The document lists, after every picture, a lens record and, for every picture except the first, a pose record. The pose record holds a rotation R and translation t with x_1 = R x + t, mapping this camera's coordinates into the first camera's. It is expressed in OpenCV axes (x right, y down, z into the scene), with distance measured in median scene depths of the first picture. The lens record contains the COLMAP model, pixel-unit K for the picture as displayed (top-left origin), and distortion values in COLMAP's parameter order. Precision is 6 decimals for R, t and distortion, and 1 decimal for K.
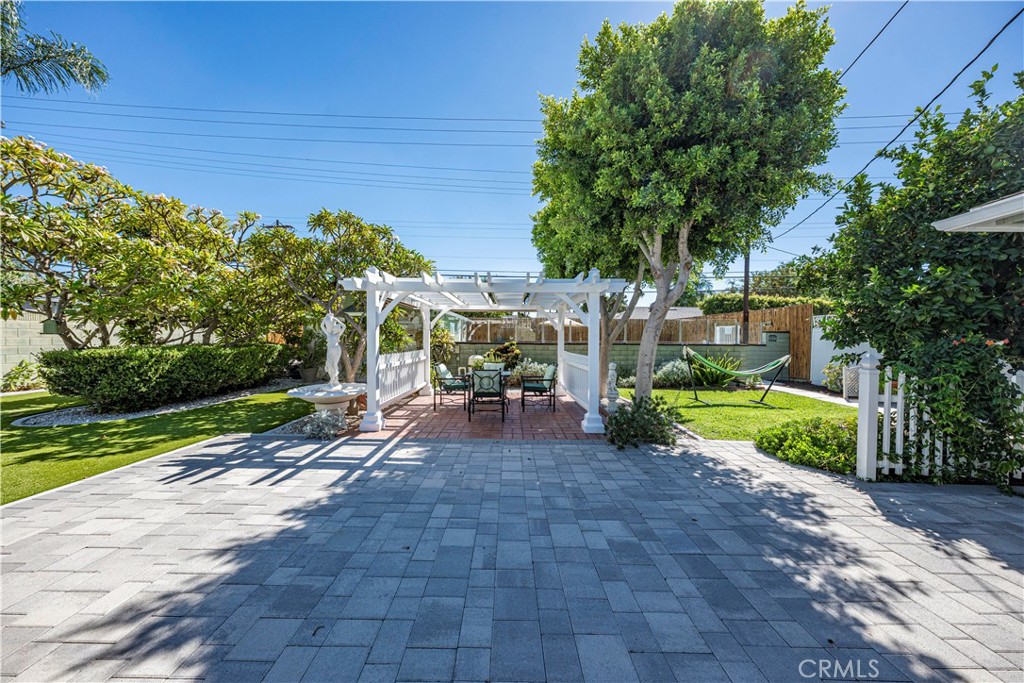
lens RADIAL K [[359.0, 0, 532.5], [0, 359.0, 341.9], [0, 0, 1]] dist [-0.000624, -0.000012]
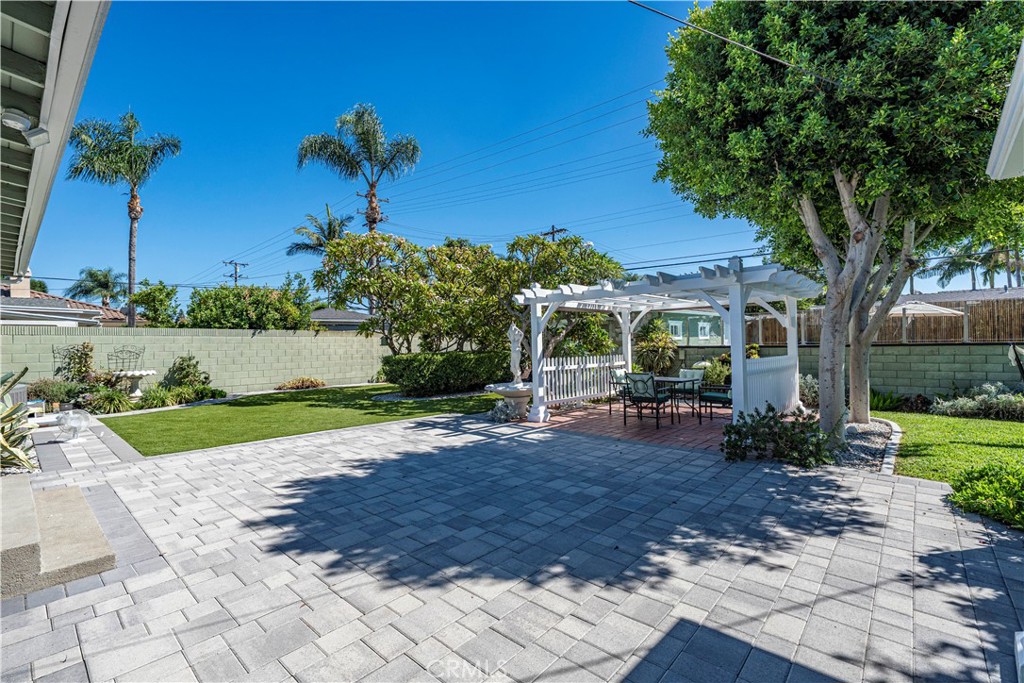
lens RADIAL K [[473.9, 0, 512.0], [0, 473.9, 341.5], [0, 0, 1]] dist [0.001730, 0.000297]
pose [[0.737428, -0.025780, -0.674934, 0.815109], [0.015458, 0.999654, -0.021294, 0.022413], [0.675249, 0.005270, 0.737571, -0.304643]]
